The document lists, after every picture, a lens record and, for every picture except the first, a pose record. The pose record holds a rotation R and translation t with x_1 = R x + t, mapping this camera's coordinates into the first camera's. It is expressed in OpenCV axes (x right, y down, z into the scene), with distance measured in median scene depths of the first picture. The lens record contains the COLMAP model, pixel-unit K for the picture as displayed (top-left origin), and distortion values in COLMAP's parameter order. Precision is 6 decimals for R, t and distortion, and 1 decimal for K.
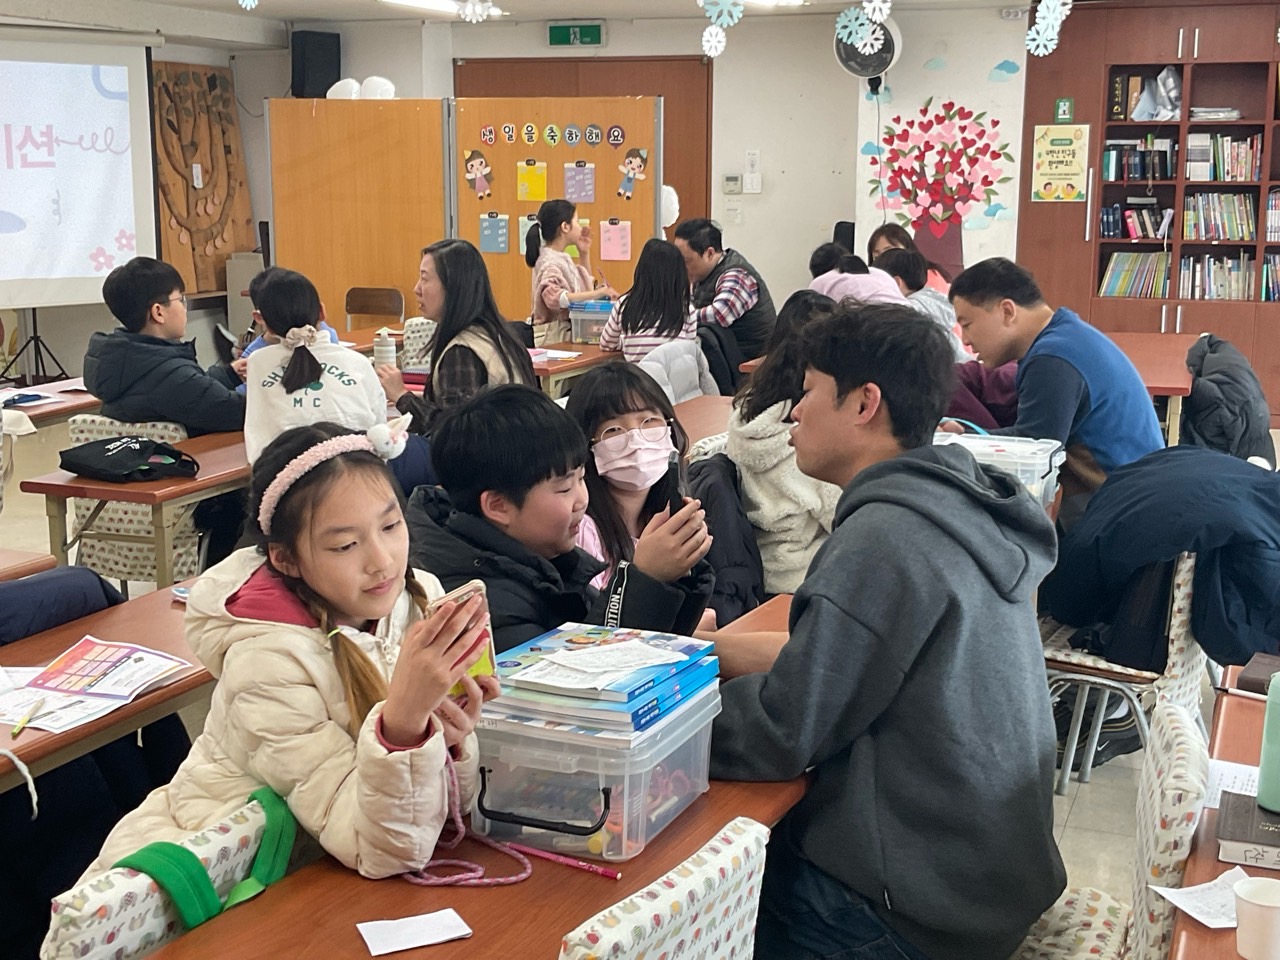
lens RADIAL K [[1711.1, 0, 640.0], [0, 1711.1, 480.0], [0, 0, 1]] dist [0.087077, -0.126835]
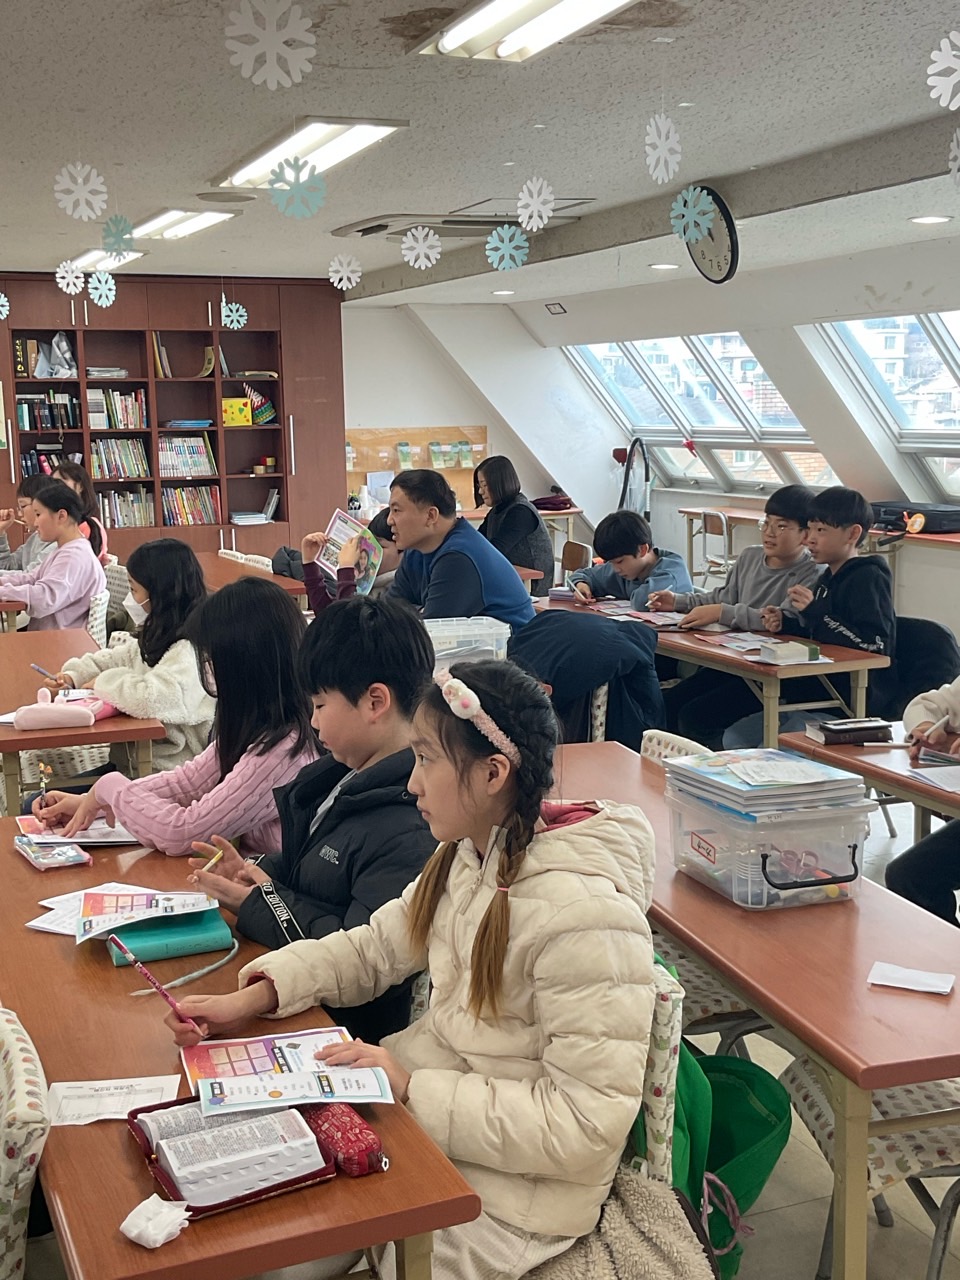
lens RADIAL K [[1535.8, 0, 480.0], [0, 1535.8, 640.0], [0, 0, 1]] dist [0.117935, -0.177697]
pose [[0.730025, -0.119975, 0.672807, -0.218168], [0.146918, 0.989003, 0.016947, -0.009988], [-0.667441, 0.086476, 0.739624, 0.054789]]
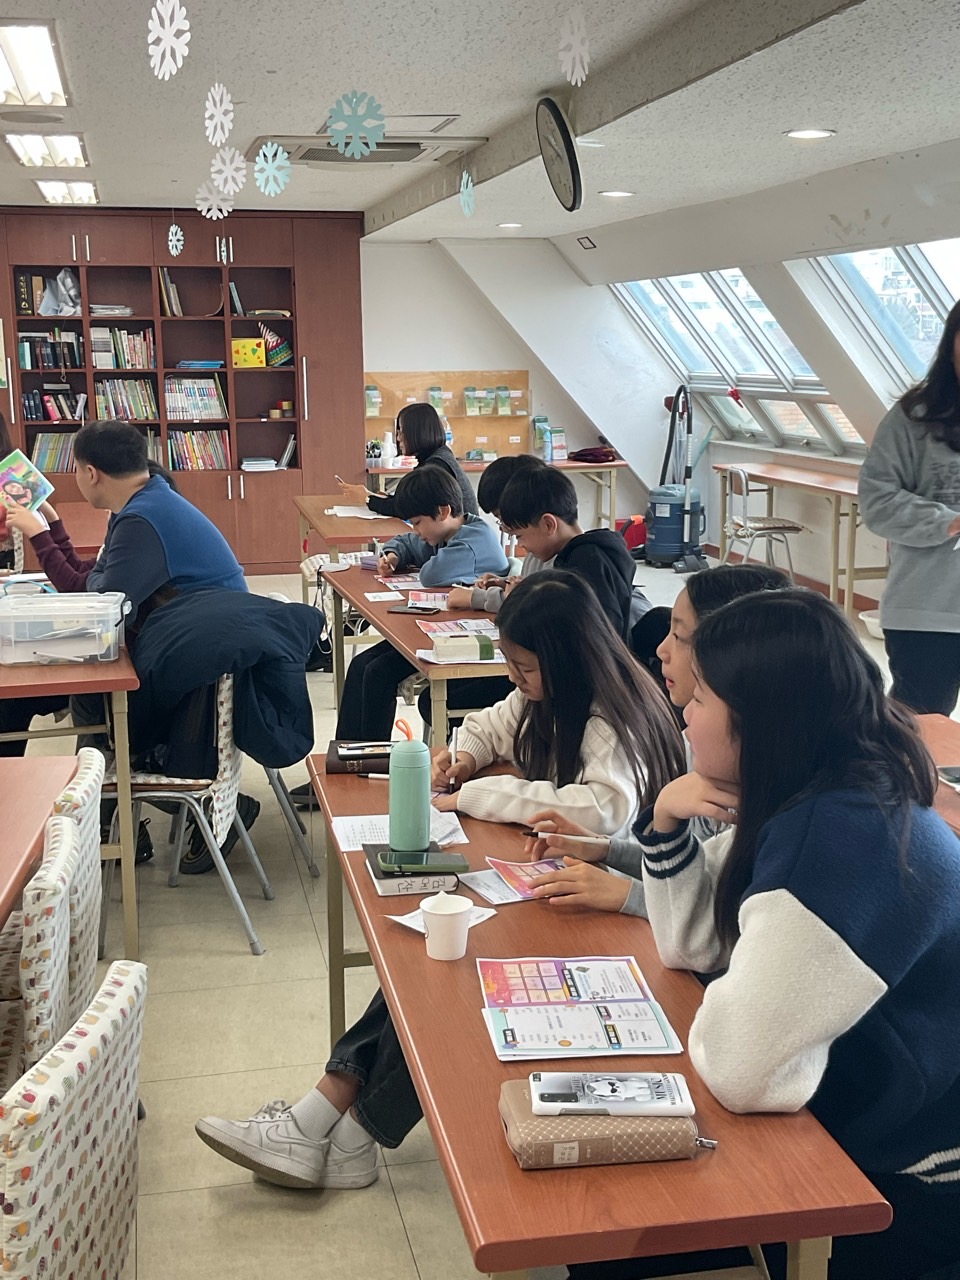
lens RADIAL K [[1535.8, 0, 480.0], [0, 1535.8, 640.0], [0, 0, 1]] dist [0.117935, -0.177697]
pose [[0.838141, -0.112270, 0.533774, -0.038207], [0.112827, 0.993108, 0.031720, 0.001596], [-0.533657, 0.033639, 0.845032, 0.000801]]
